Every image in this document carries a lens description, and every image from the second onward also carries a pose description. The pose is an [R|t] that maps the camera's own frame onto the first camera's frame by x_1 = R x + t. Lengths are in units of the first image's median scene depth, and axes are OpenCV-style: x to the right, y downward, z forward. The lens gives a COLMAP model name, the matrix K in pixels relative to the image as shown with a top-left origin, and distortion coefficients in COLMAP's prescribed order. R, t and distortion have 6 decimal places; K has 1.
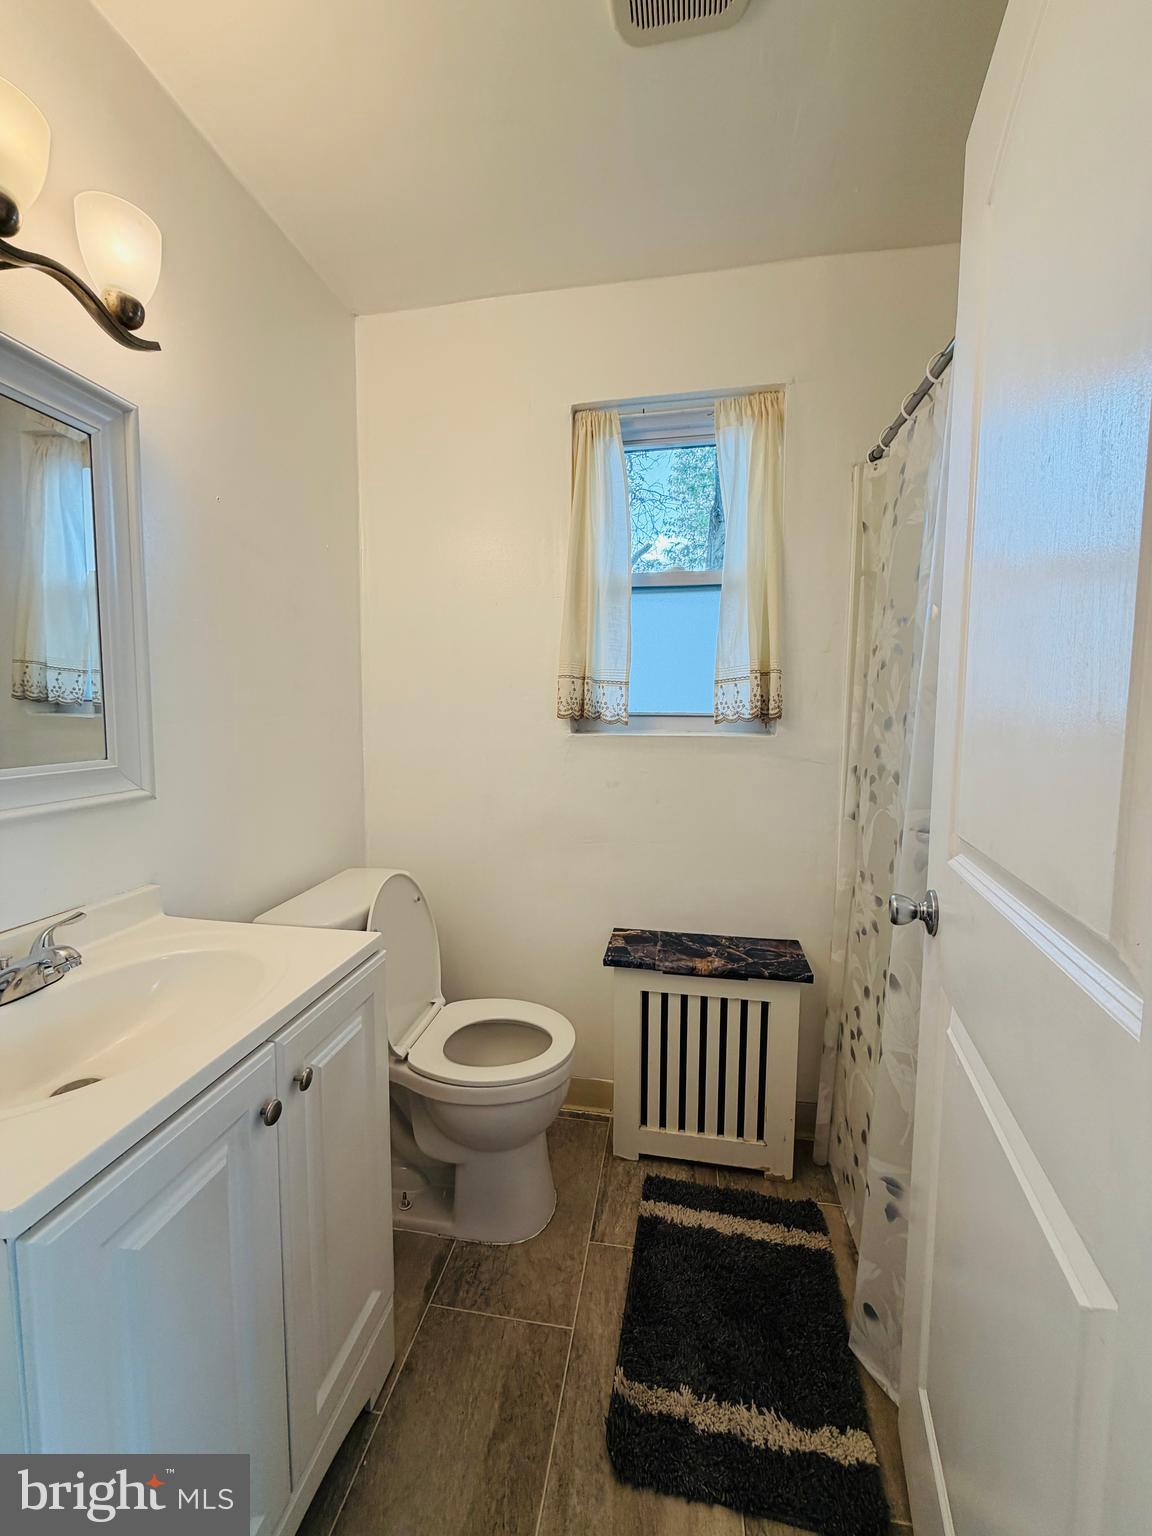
lens RADIAL K [[609.6, 0, 577.8], [0, 609.6, 769.1], [0, 0, 1]] dist [-0.002411, -0.000060]
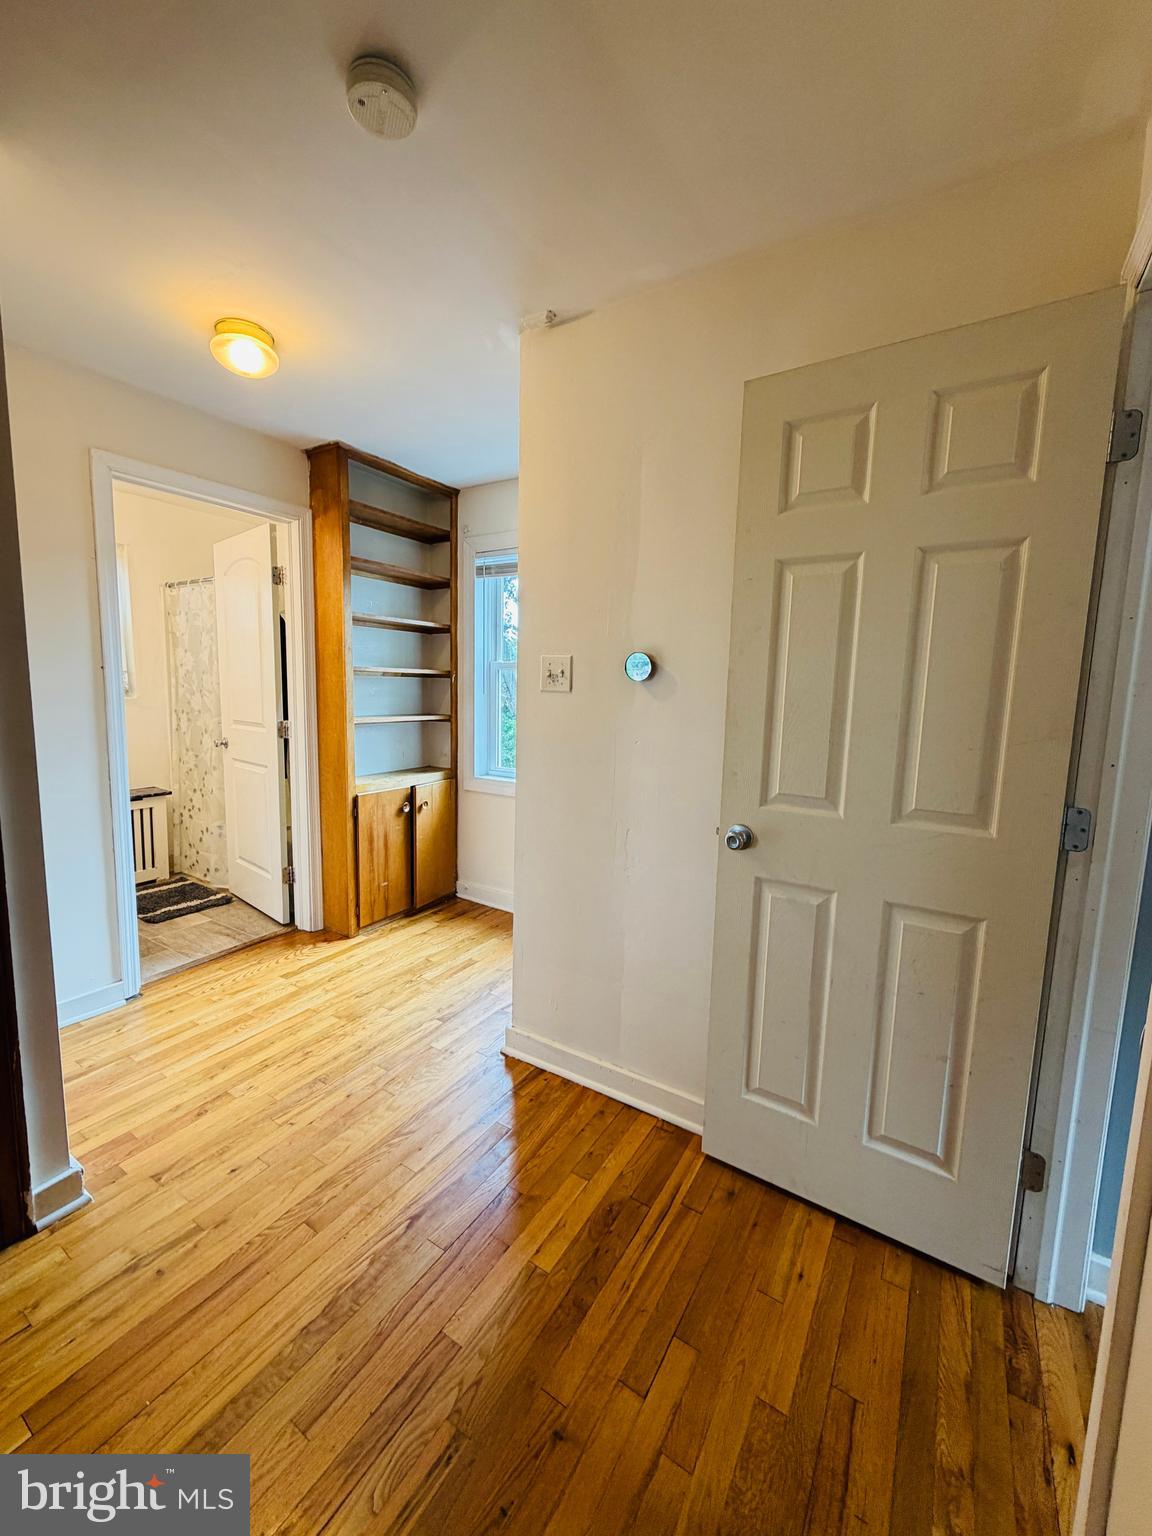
lens RADIAL K [[609.6, 0, 580.5], [0, 609.6, 764.9], [0, 0, 1]] dist [-0.002411, -0.000060]
pose [[0.366872, -0.105054, 0.924321, -1.317387], [0.055074, 0.994313, 0.091149, 0.087283], [-0.928640, 0.017466, 0.370572, -1.525419]]
